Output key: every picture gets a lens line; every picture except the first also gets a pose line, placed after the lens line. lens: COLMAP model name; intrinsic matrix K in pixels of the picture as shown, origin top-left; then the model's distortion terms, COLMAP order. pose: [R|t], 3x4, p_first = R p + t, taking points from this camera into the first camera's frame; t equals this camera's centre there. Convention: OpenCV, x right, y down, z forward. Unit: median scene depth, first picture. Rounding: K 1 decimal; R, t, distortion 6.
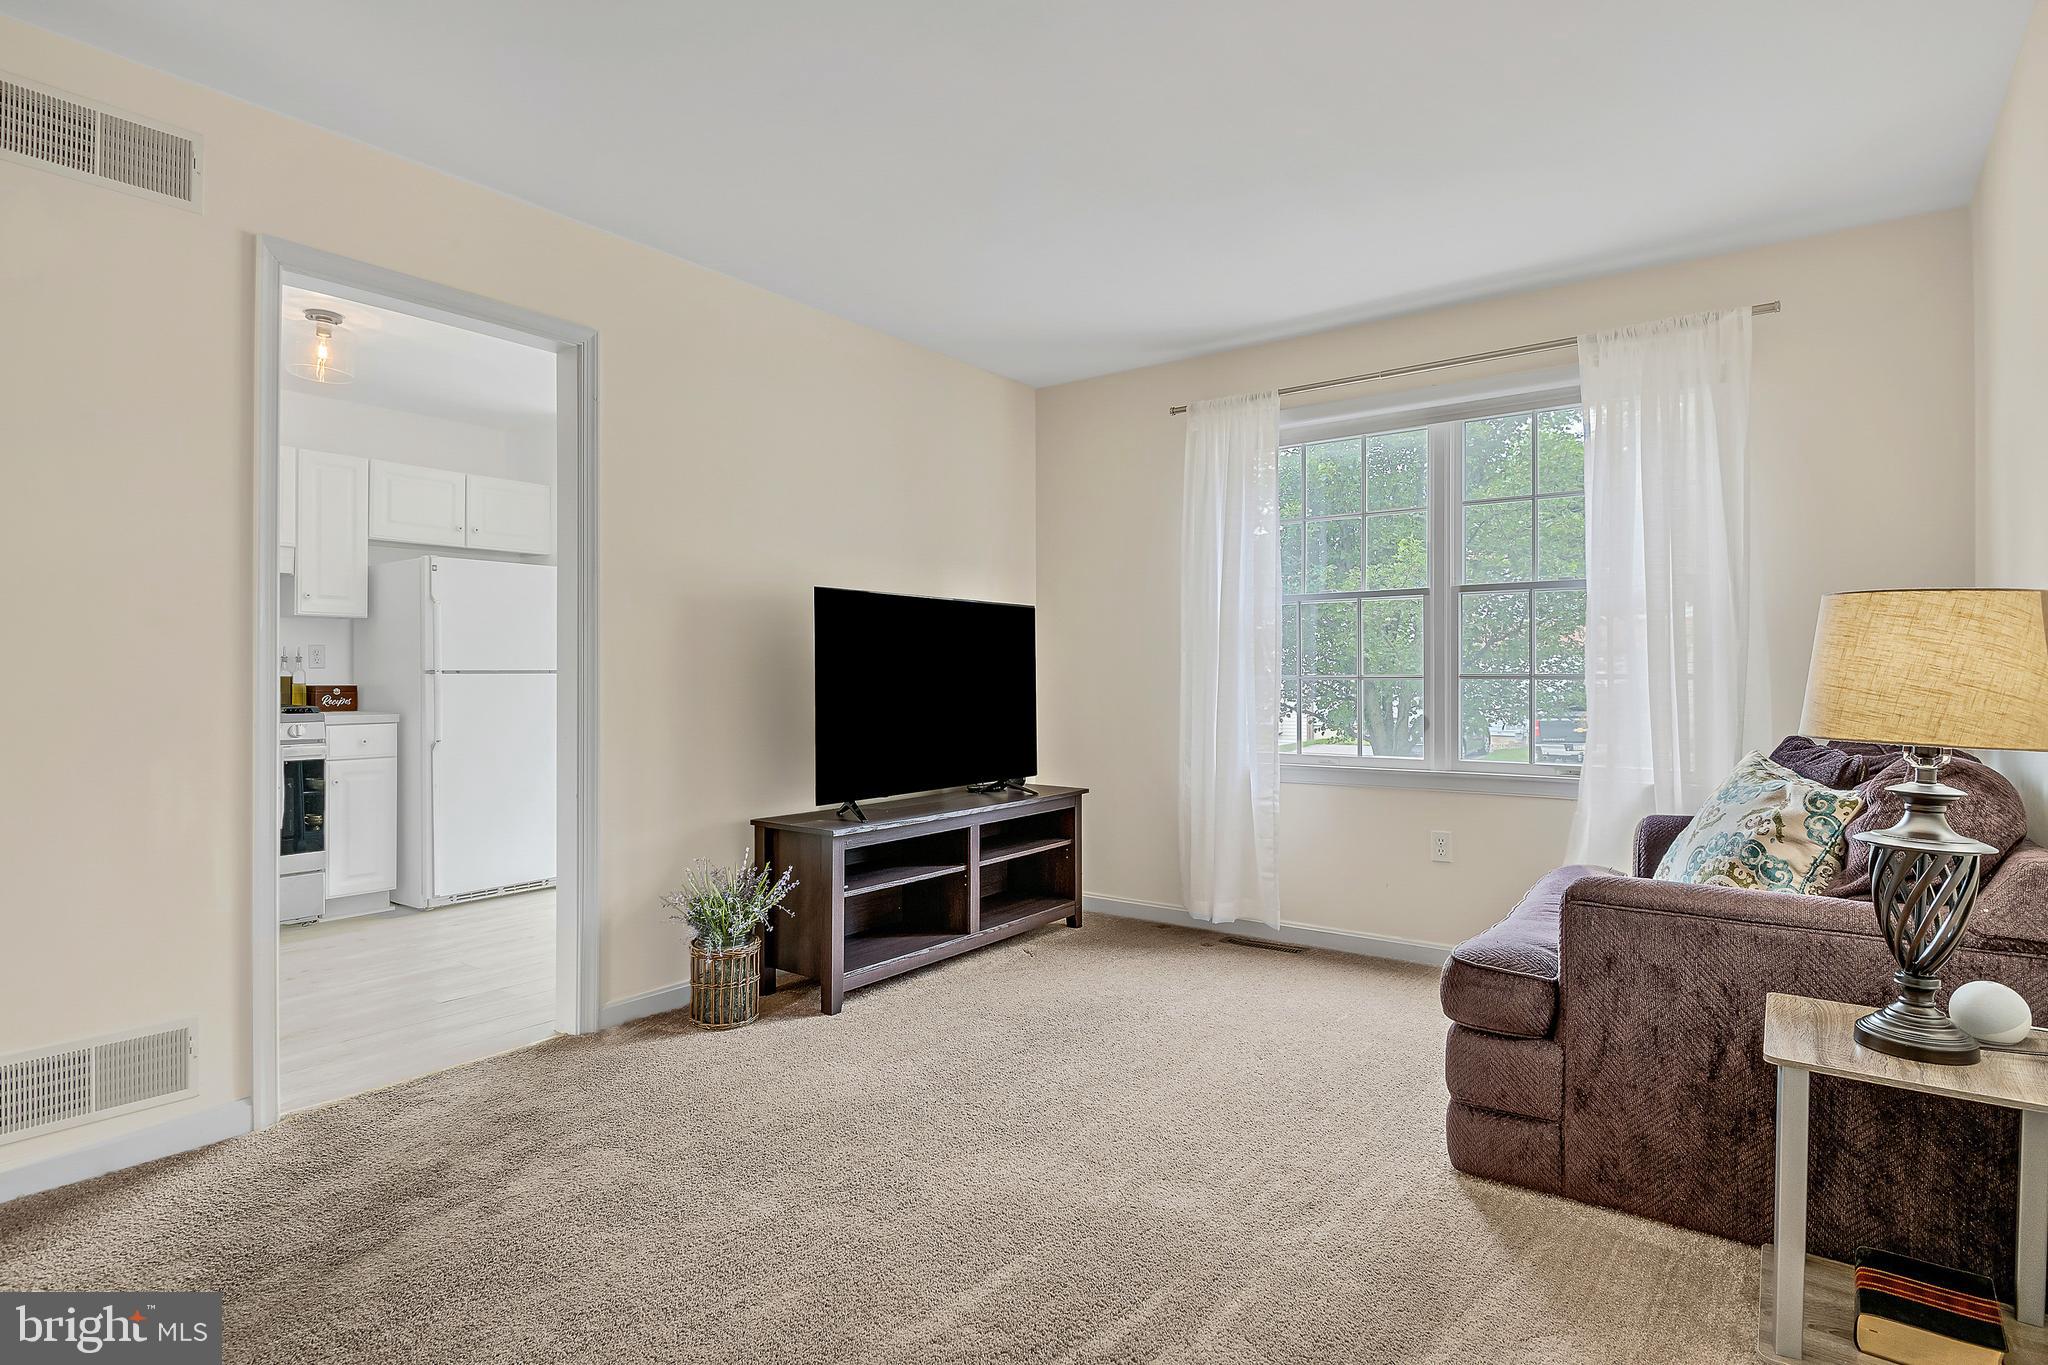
lens RADIAL K [[1049.0, 0, 1016.1], [0, 1049.0, 679.5], [0, 0, 1]] dist [-0.004573, -0.001736]
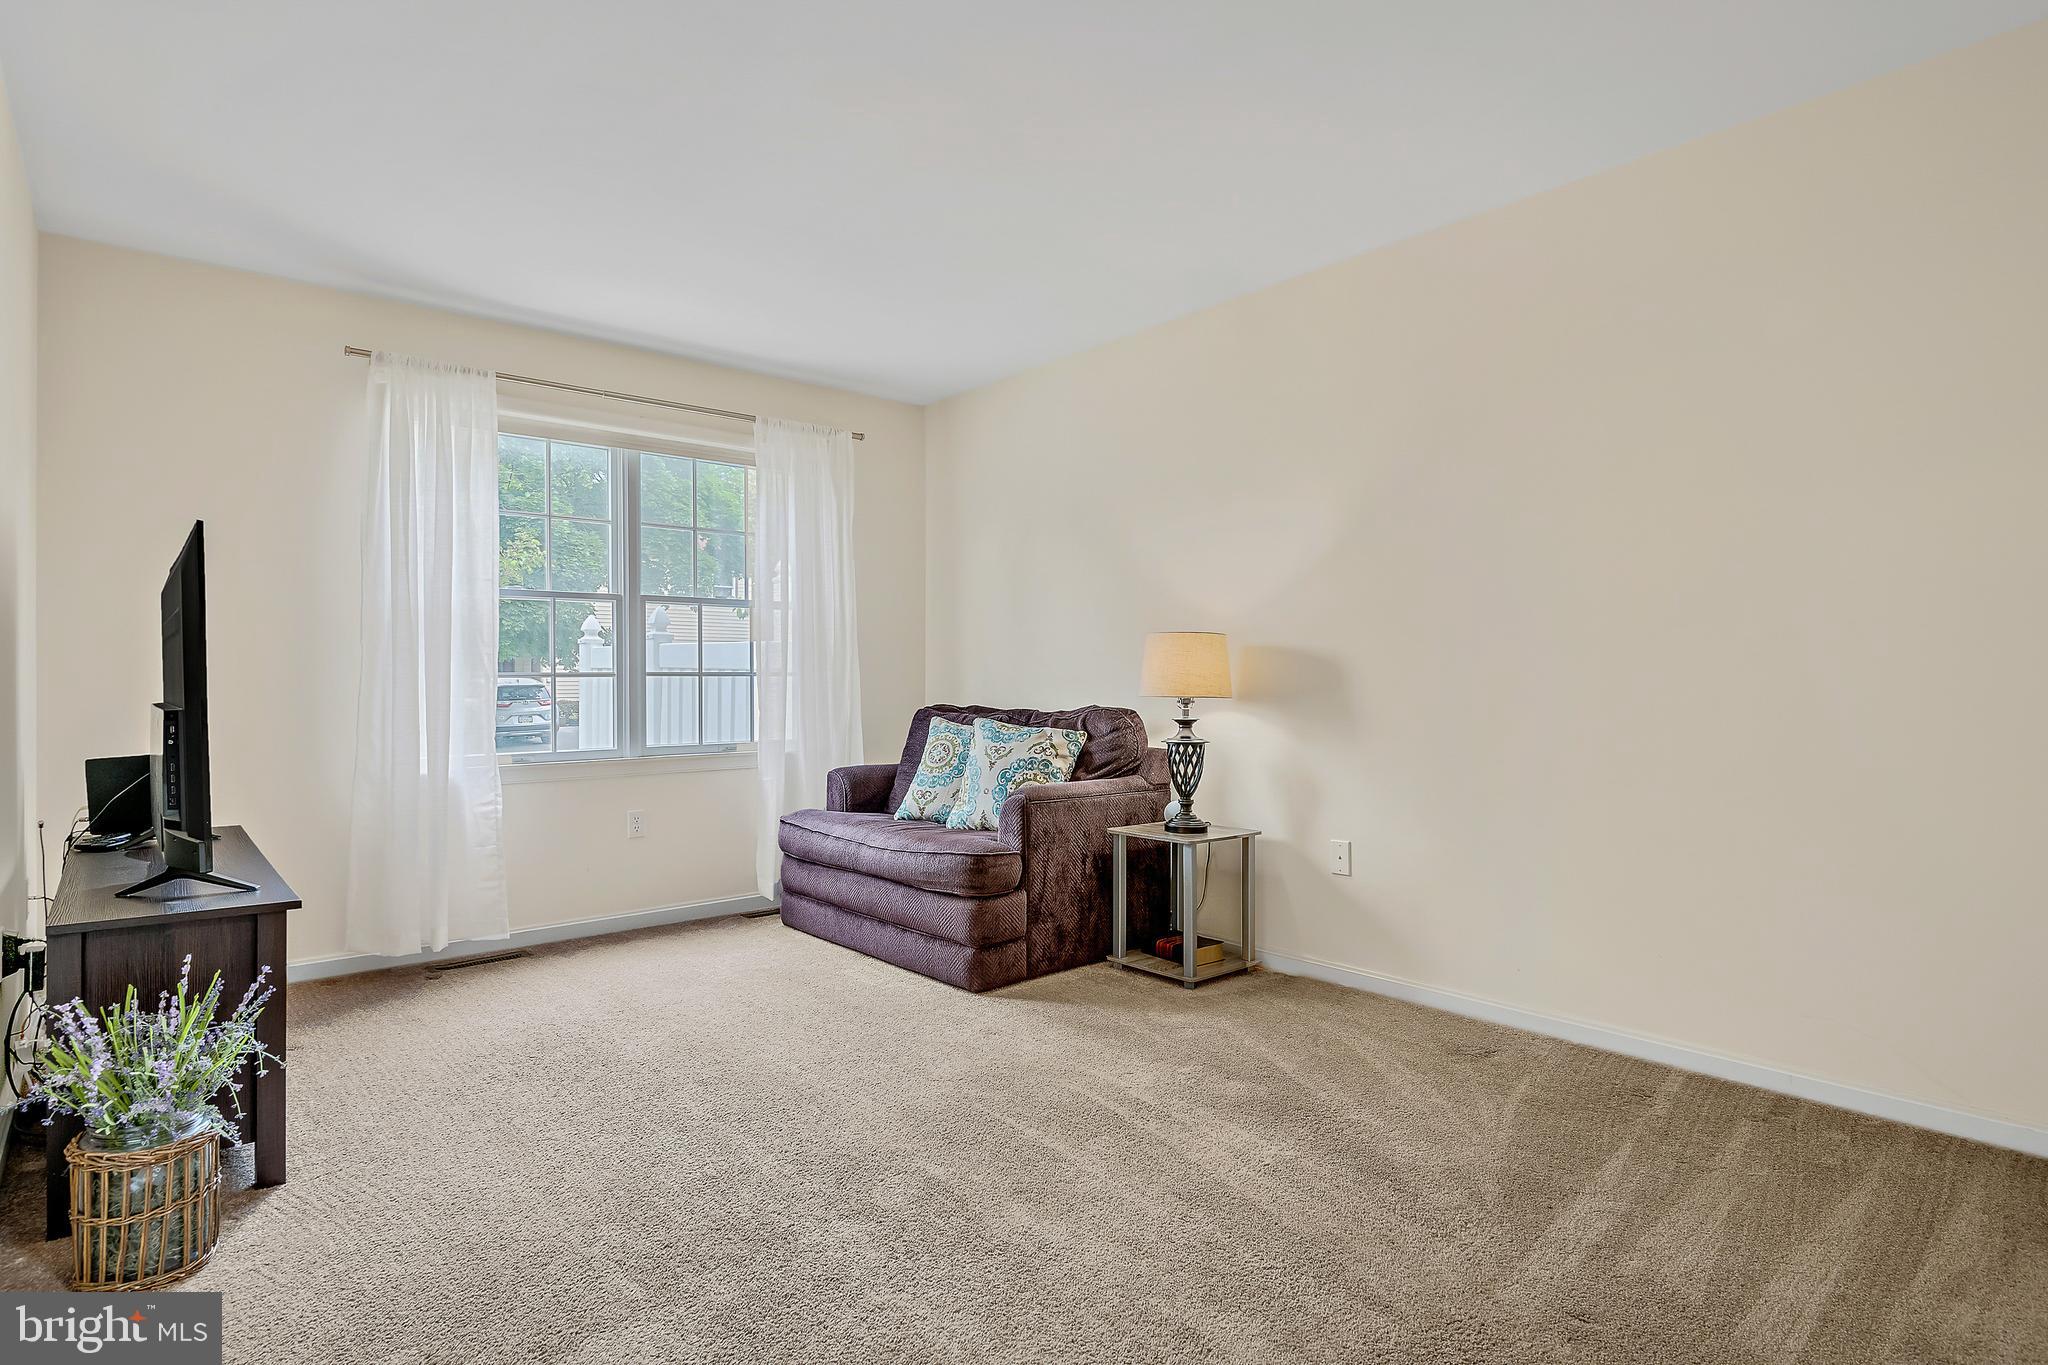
lens RADIAL K [[1049.0, 0, 1016.1], [0, 1049.0, 679.5], [0, 0, 1]] dist [-0.004573, -0.001736]
pose [[0.219875, 0.005951, 0.975510, -0.533894], [0.010855, 0.999905, -0.008546, 0.014685], [-0.975468, 0.012468, 0.219790, 0.311661]]
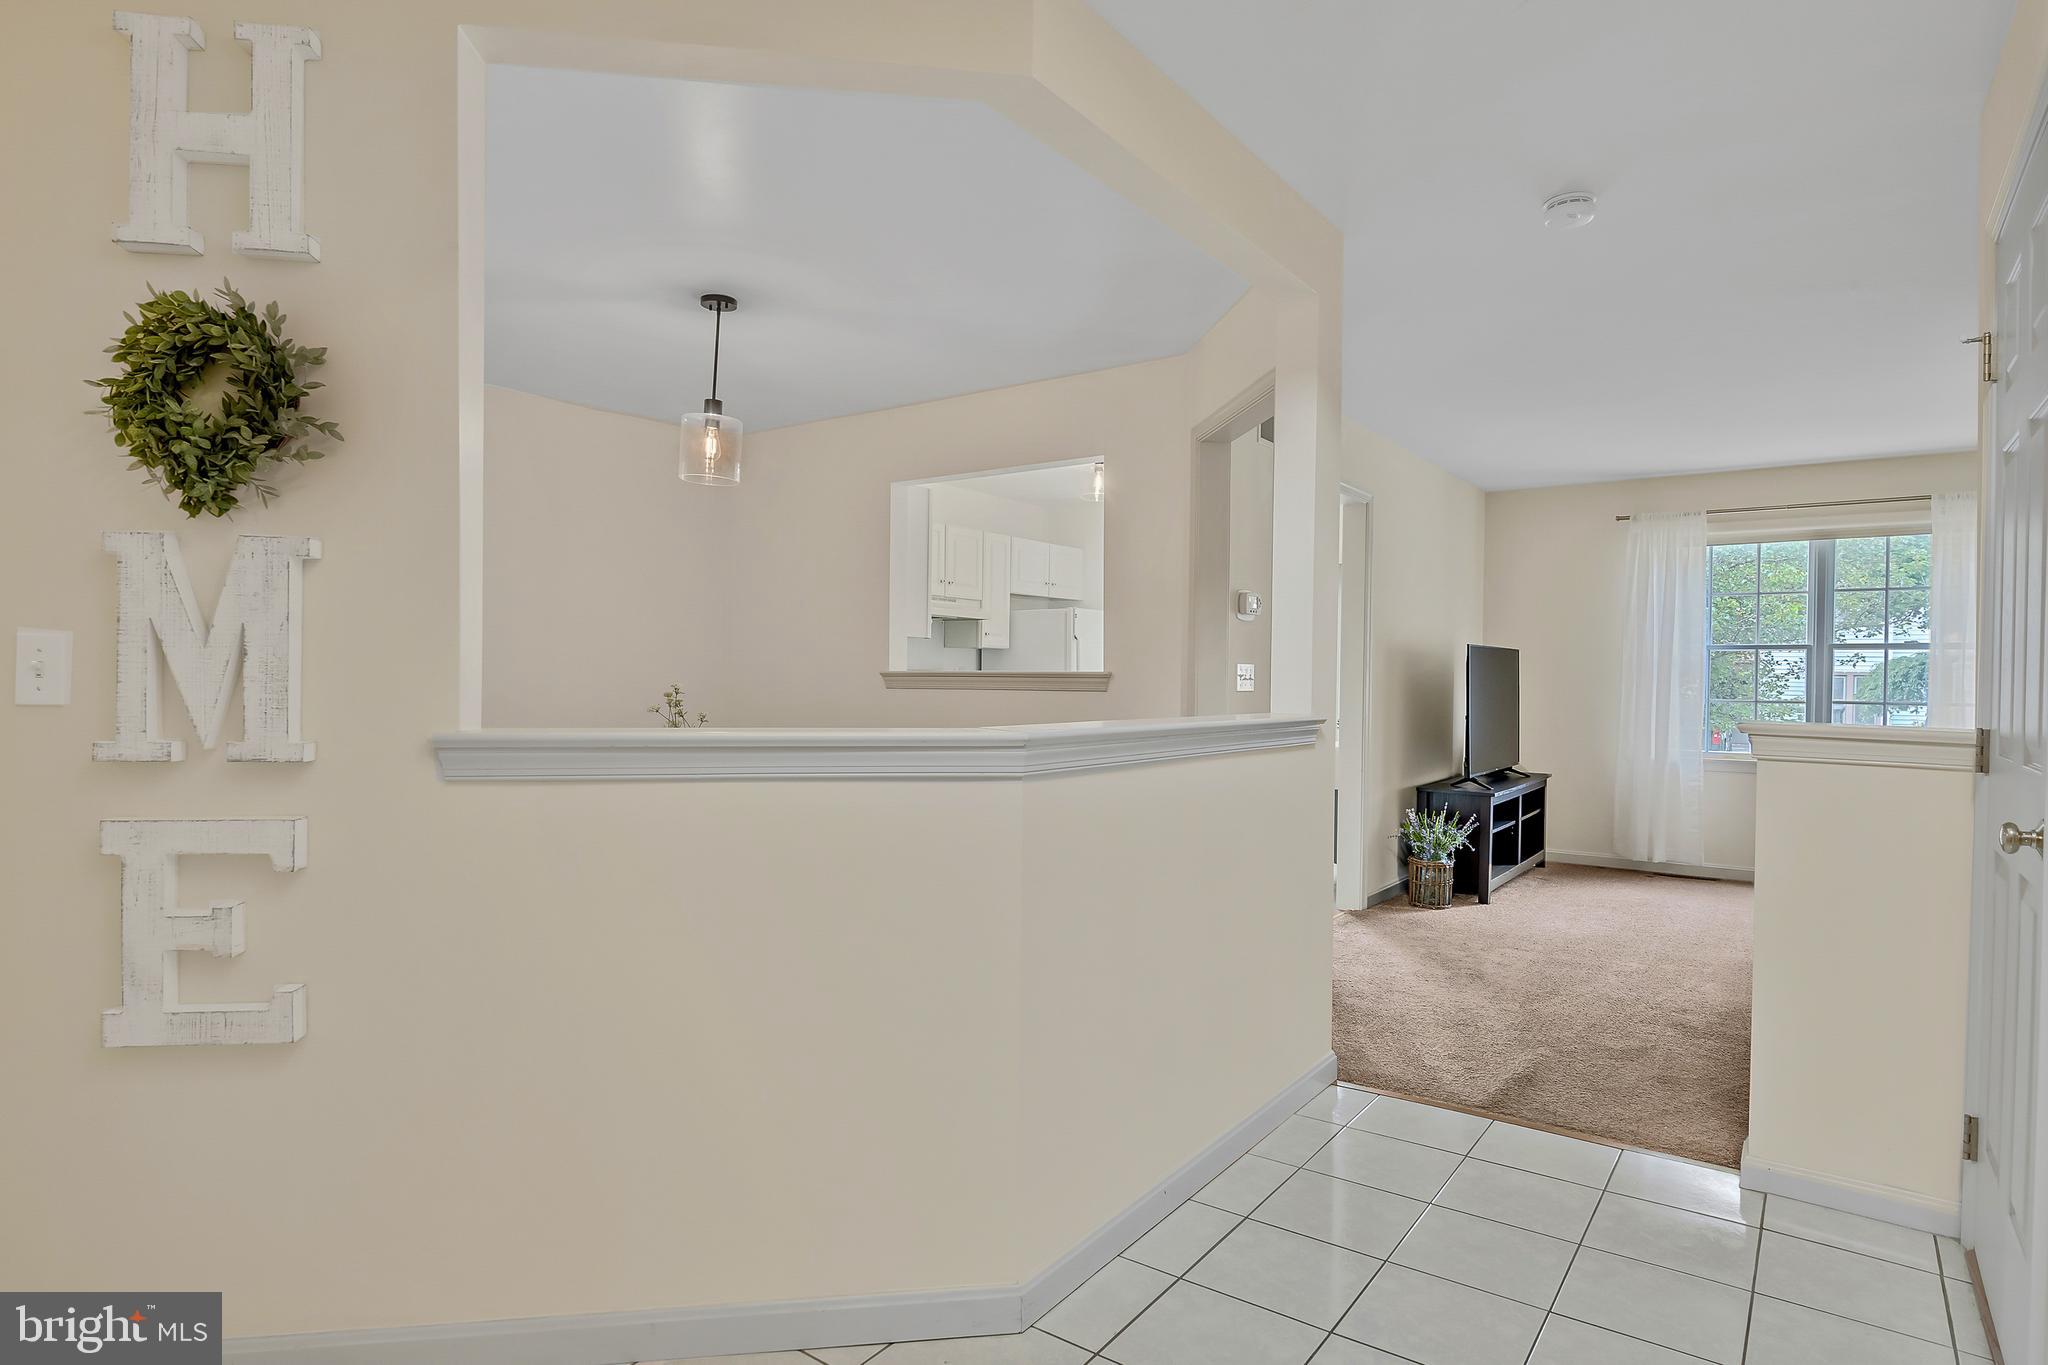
lens RADIAL K [[1120.5, 0, 1023.1], [0, 1120.5, 696.3], [0, 0, 1]] dist [-0.005747, -0.001396]
pose [[0.999831, 0.010262, 0.015239, -0.707759], [-0.010440, 0.999878, 0.011629, -0.015759], [-0.015118, -0.011786, 0.999816, -0.562792]]
